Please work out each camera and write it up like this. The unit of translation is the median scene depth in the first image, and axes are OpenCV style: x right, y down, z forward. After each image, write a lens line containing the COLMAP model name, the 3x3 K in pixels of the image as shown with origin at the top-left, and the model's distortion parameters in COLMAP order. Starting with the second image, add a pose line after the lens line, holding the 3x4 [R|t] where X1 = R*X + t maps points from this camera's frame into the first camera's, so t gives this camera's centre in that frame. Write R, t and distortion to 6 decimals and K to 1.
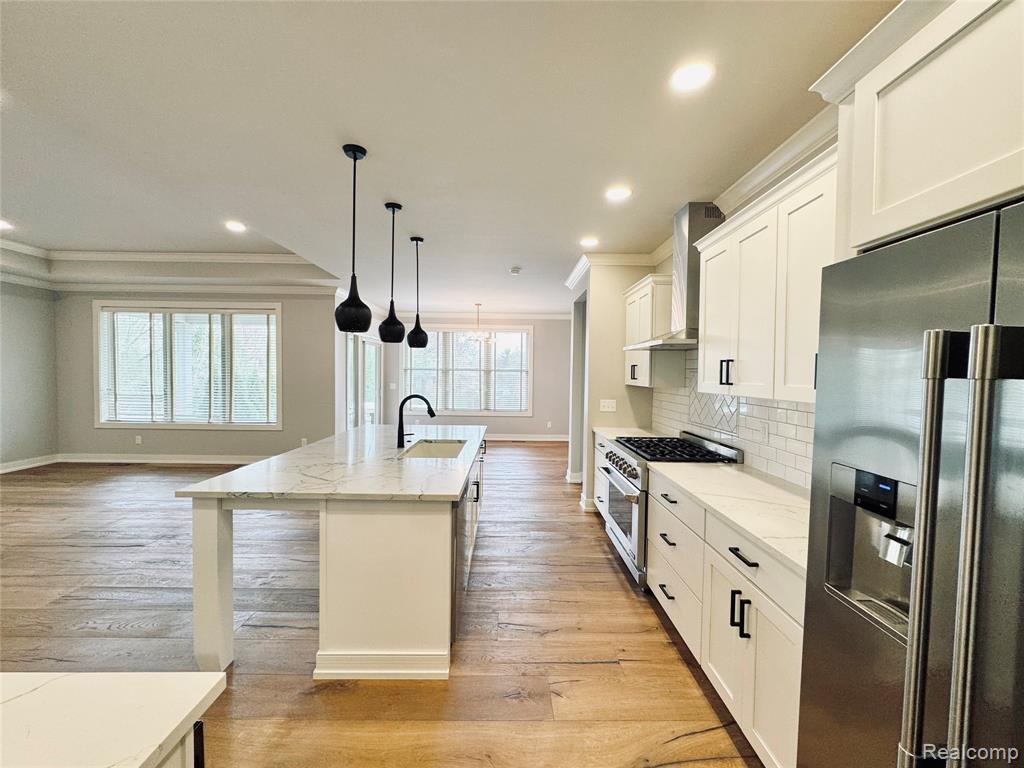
lens RADIAL K [[408.7, 0, 516.0], [0, 408.7, 383.5], [0, 0, 1]] dist [-0.003143, -0.000405]
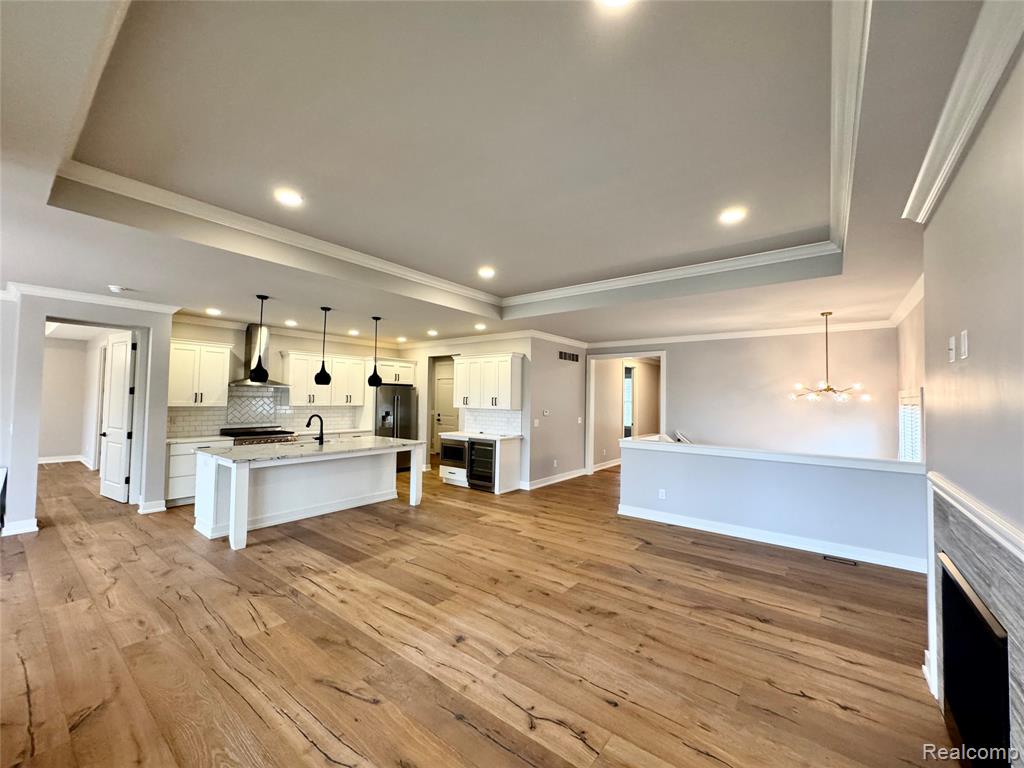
lens RADIAL K [[408.7, 0, 513.5], [0, 408.7, 383.5], [0, 0, 1]] dist [-0.003143, -0.000405]
pose [[-0.783730, -0.002488, 0.621097, -1.002784], [-0.009380, 0.999925, -0.007830, -0.050330], [-0.621031, -0.011963, -0.783695, 0.924669]]
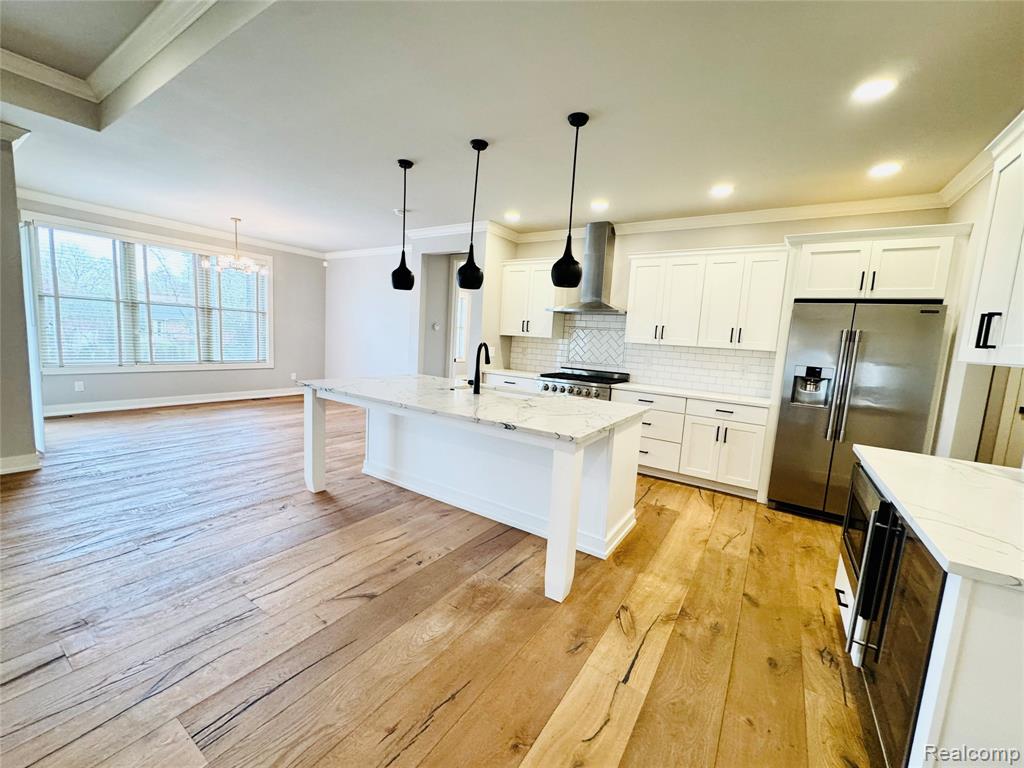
lens RADIAL K [[408.7, 0, 512.6], [0, 408.7, 384.0], [0, 0, 1]] dist [-0.003143, -0.000405]
pose [[0.561740, -0.077557, 0.823670, -0.533337], [-0.029656, 0.993069, 0.113733, 0.005806], [-0.826782, -0.088315, 0.555546, 0.175774]]
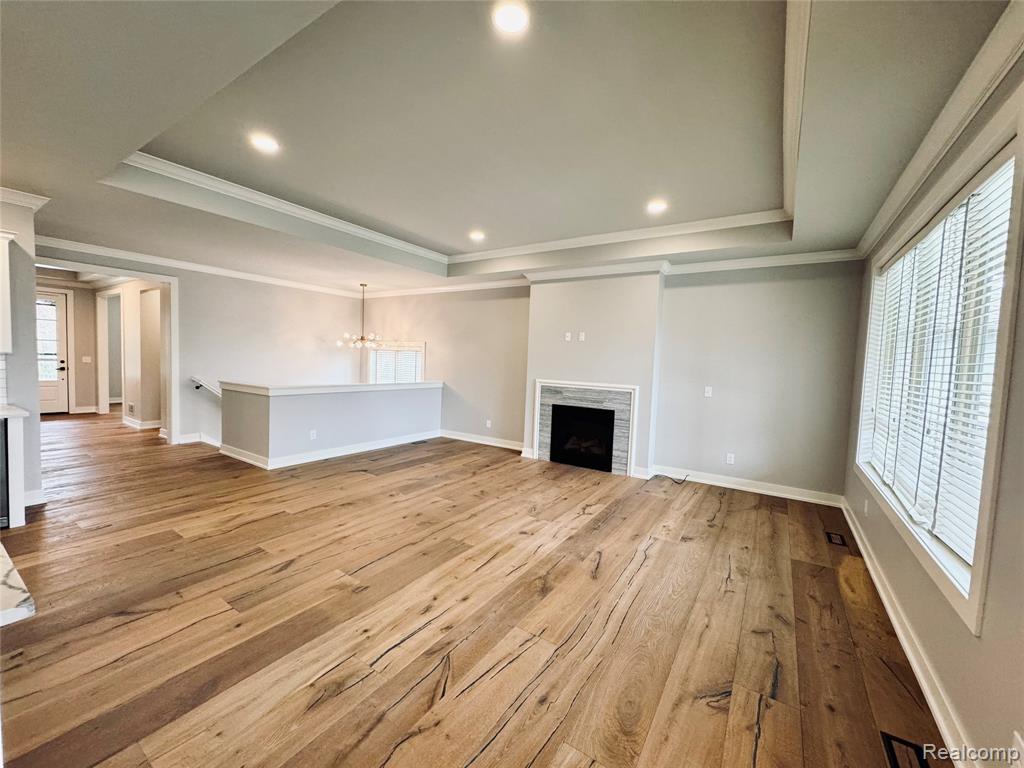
lens RADIAL K [[408.7, 0, 513.6], [0, 408.7, 387.0], [0, 0, 1]] dist [-0.003143, -0.000405]
pose [[-0.555369, 0.022178, -0.831308, -0.236287], [-0.066845, 0.995219, 0.071208, -0.025003], [0.828913, 0.095116, -0.551231, 0.901503]]
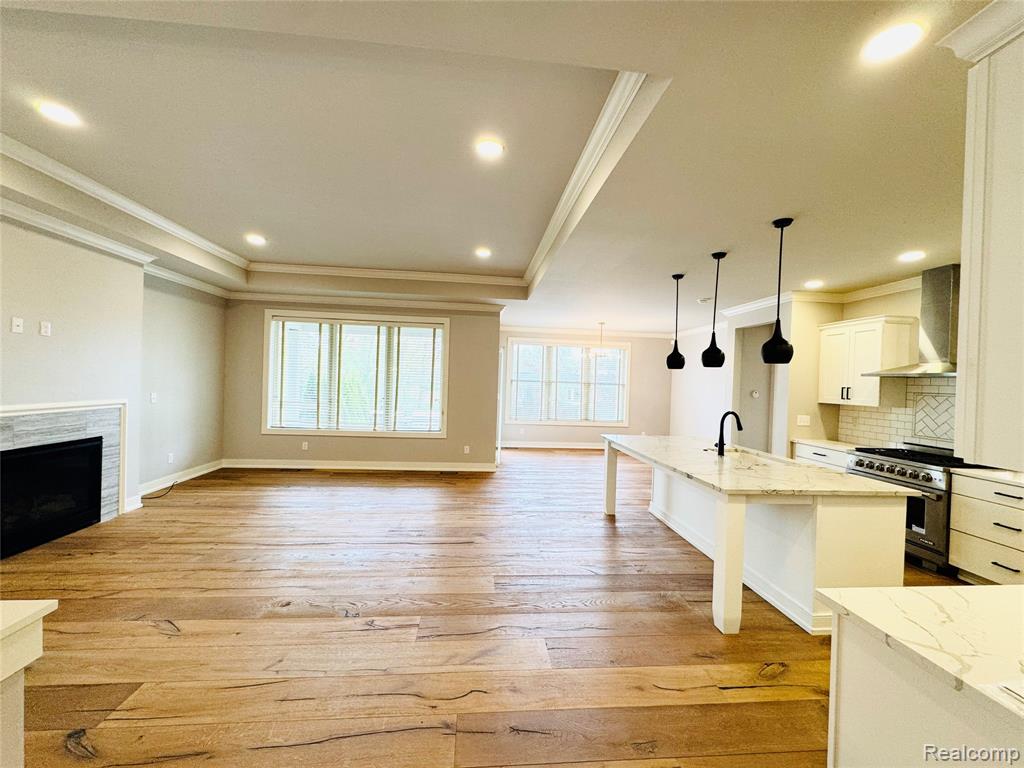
lens RADIAL K [[408.7, 0, 515.2], [0, 408.7, 384.0], [0, 0, 1]] dist [-0.003143, -0.000405]
pose [[0.996716, 0.020248, 0.078407, -0.484983], [-0.018861, 0.999653, -0.018392, -0.009298], [-0.078752, 0.016853, 0.996752, -0.071579]]
